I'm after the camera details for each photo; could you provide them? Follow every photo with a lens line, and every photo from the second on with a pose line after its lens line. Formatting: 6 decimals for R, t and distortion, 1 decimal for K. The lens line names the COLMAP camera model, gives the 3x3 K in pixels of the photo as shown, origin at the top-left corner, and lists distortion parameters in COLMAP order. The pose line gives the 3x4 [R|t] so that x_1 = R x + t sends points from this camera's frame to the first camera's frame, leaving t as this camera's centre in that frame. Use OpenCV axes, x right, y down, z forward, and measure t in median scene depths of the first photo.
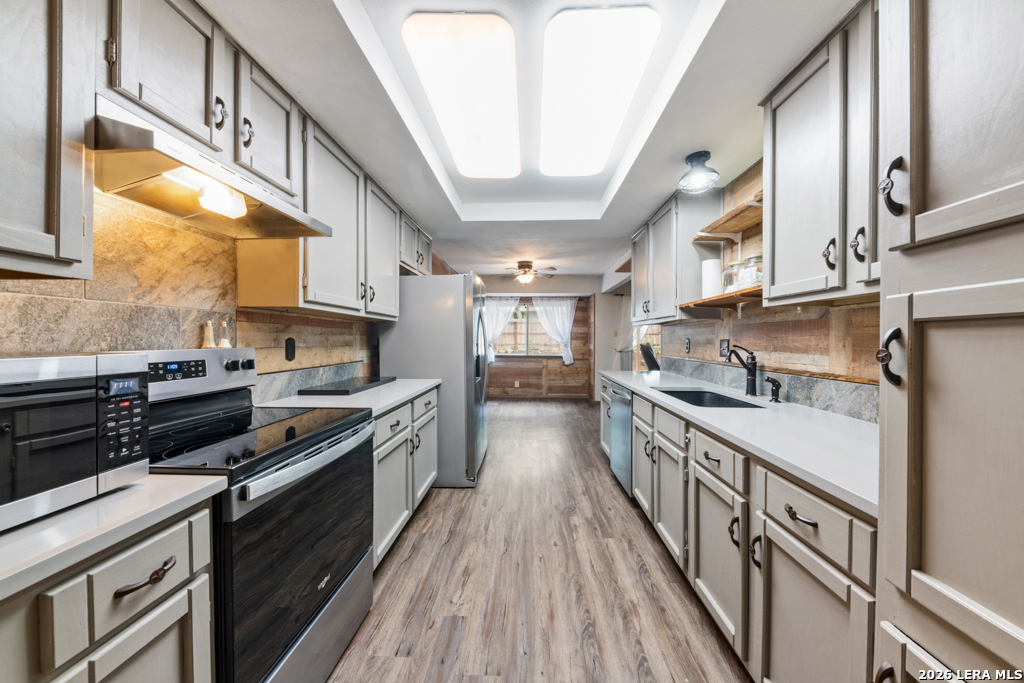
lens RADIAL K [[357.6, 0, 515.7], [0, 357.6, 338.4], [0, 0, 1]] dist [-0.016552, -0.001204]
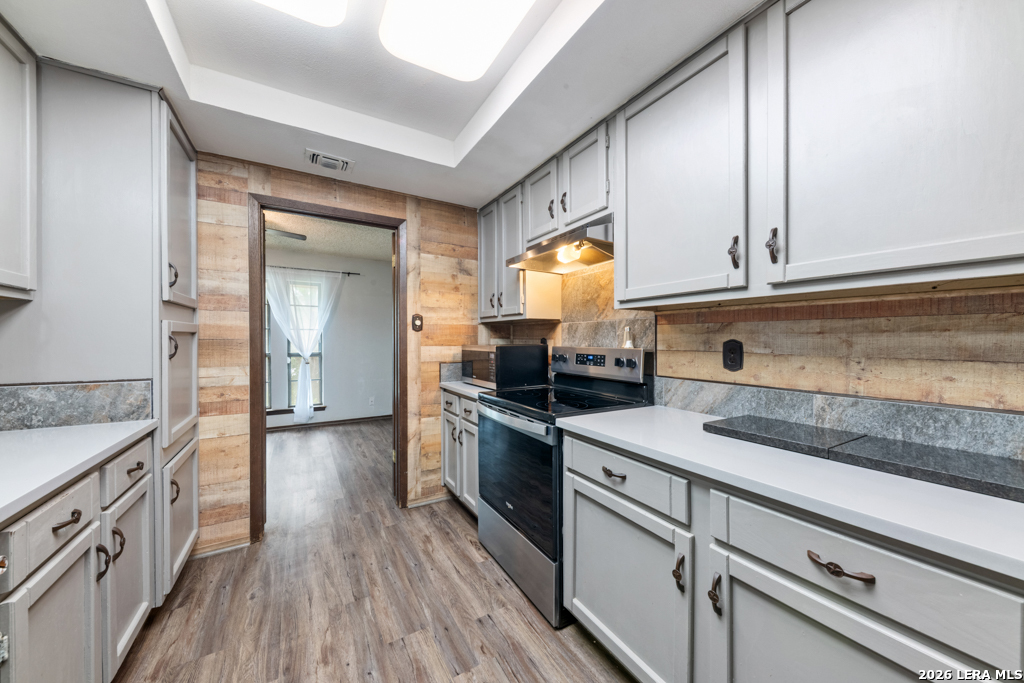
lens RADIAL K [[357.6, 0, 520.0], [0, 357.6, 345.4], [0, 0, 1]] dist [-0.016552, -0.001204]
pose [[-0.833052, -0.002659, -0.553188, 0.192755], [-0.008882, 0.999924, 0.008570, 0.010318], [0.553123, 0.012052, -0.833012, 1.809233]]
